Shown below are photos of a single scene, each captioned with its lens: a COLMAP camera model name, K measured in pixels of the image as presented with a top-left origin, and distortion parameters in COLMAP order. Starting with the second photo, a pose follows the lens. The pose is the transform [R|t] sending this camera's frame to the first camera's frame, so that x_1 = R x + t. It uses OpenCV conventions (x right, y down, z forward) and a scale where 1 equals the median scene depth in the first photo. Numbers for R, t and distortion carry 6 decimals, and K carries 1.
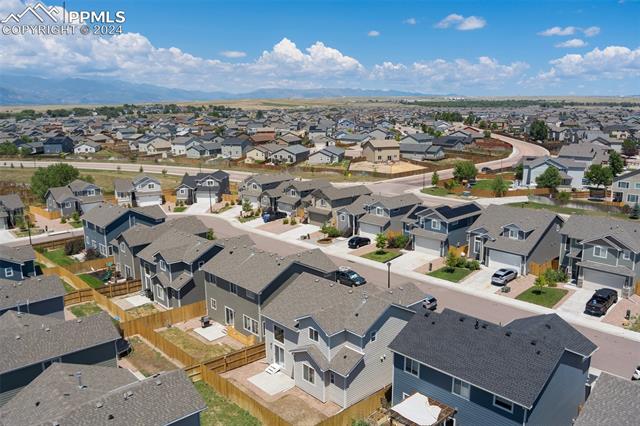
lens RADIAL K [[515.8, 0, 320.0], [0, 515.8, 213.0], [0, 0, 1]] dist [-0.068906, 0.008054]
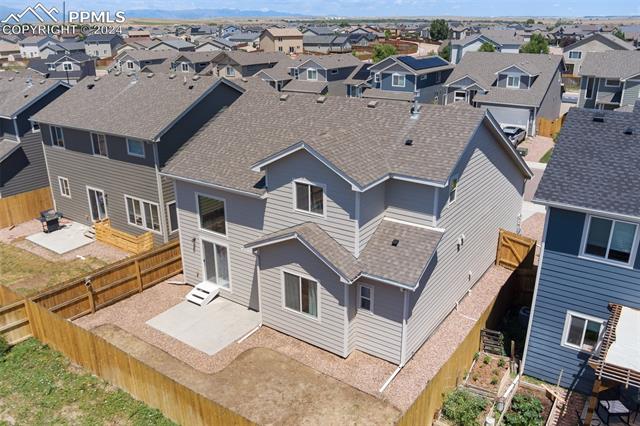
lens RADIAL K [[515.8, 0, 320.0], [0, 515.8, 213.0], [0, 0, 1]] dist [-0.068906, 0.008054]
pose [[0.974807, -0.075489, 0.209887, -0.067183], [0.045221, 0.988333, 0.145439, 0.144089], [-0.218417, -0.132284, 0.966848, 0.458815]]
